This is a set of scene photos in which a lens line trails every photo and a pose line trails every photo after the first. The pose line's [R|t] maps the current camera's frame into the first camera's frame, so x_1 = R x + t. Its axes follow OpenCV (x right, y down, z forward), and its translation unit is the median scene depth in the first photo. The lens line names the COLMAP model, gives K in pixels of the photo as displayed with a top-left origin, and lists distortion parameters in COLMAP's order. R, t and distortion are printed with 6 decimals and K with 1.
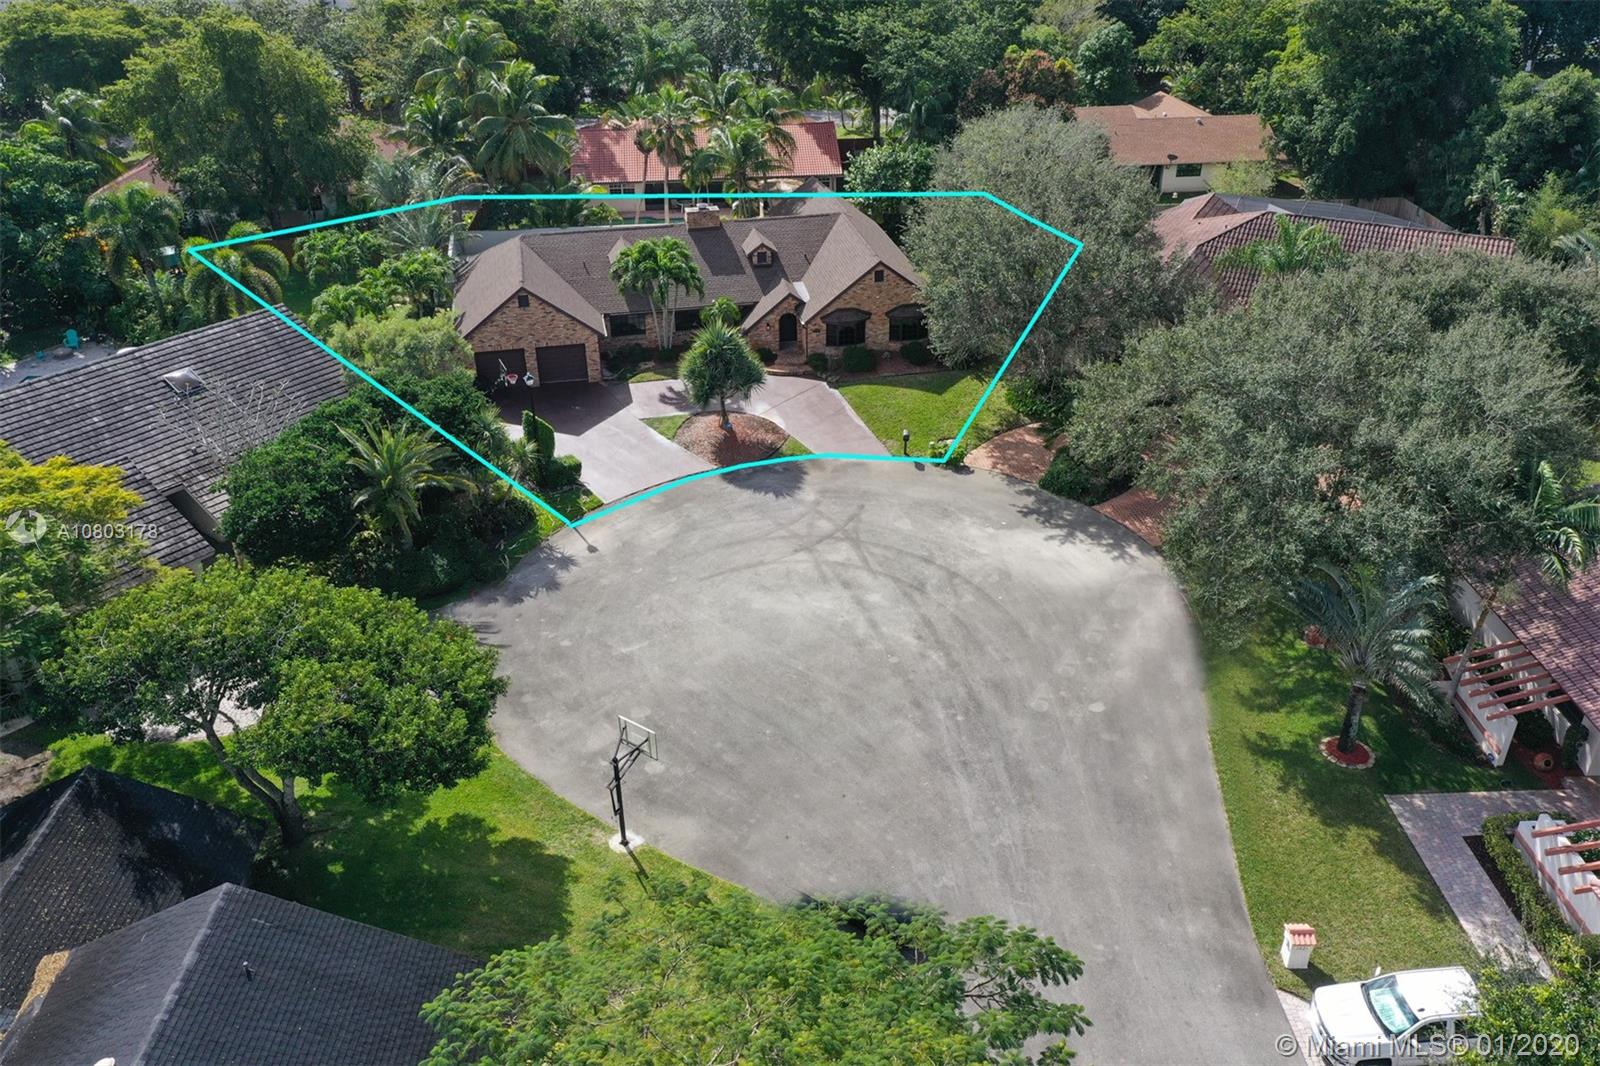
lens RADIAL K [[1253.3, 0, 803.3], [0, 1253.3, 524.4], [0, 0, 1]] dist [0.006737, 0.004324]
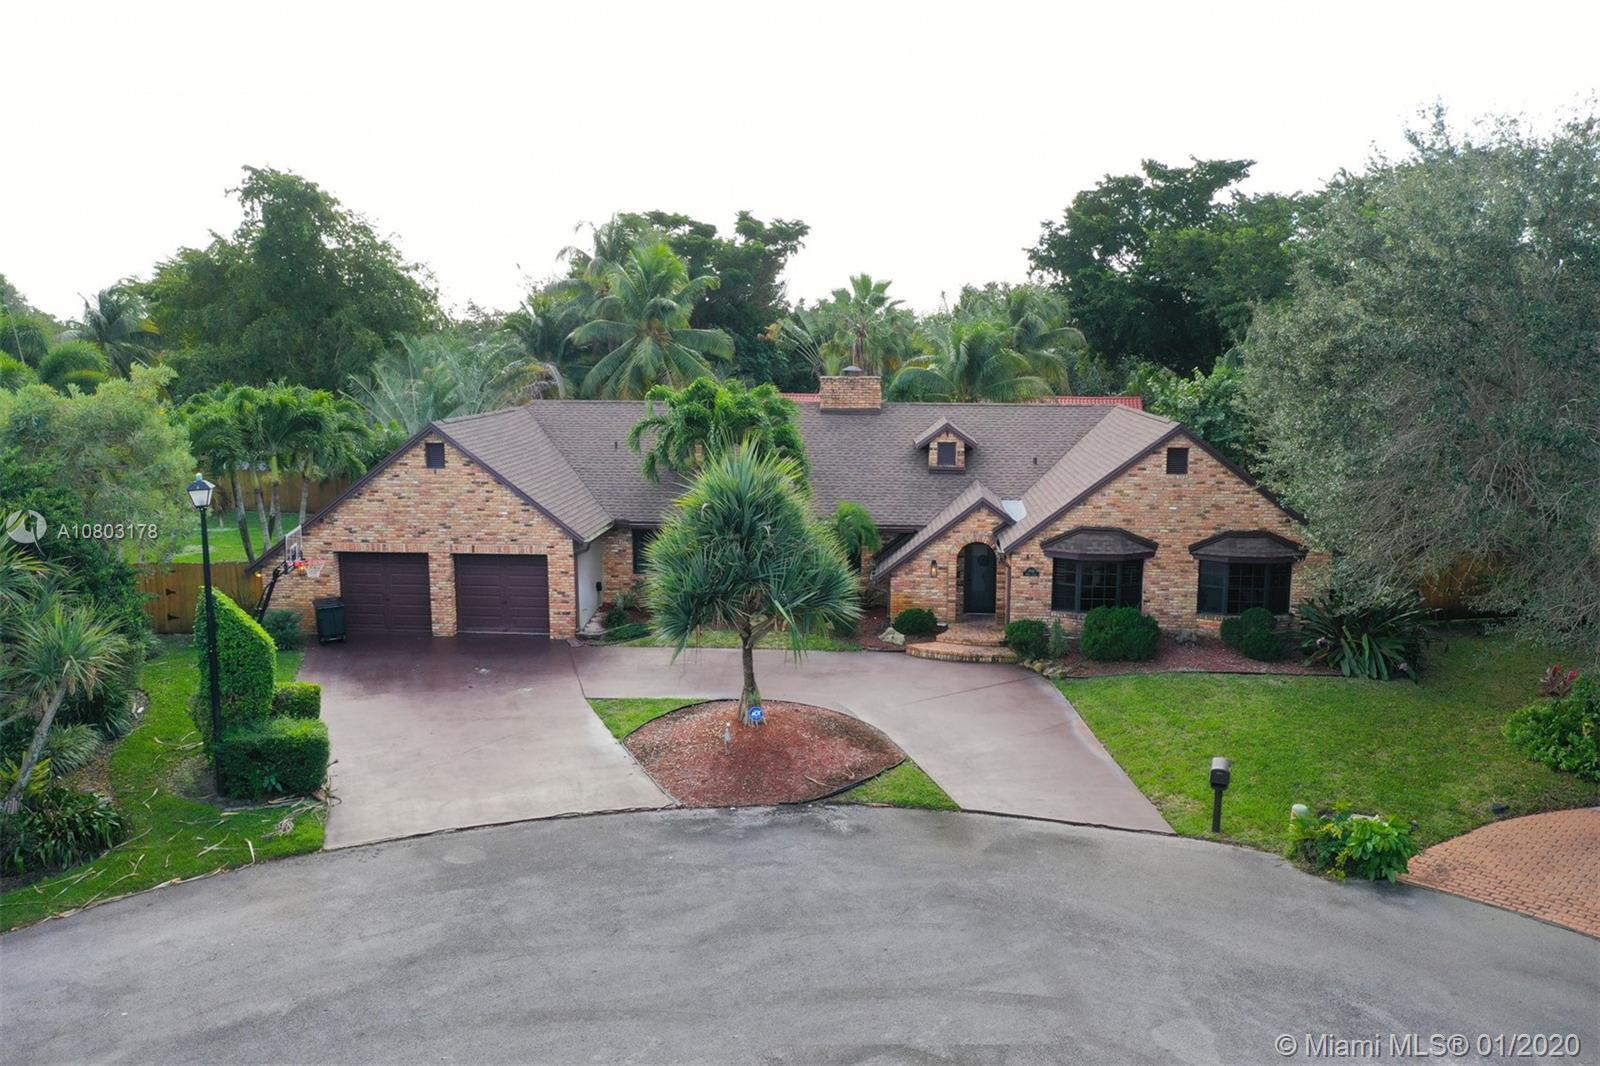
lens RADIAL K [[1271.7, 0, 809.4], [0, 1271.7, 534.8], [0, 0, 1]] dist [0.007842, 0.002036]
pose [[0.962376, 0.054193, -0.266264, 0.056477], [-0.146481, 0.928802, -0.340396, 0.002904], [0.228859, 0.366591, 0.901795, 0.564607]]
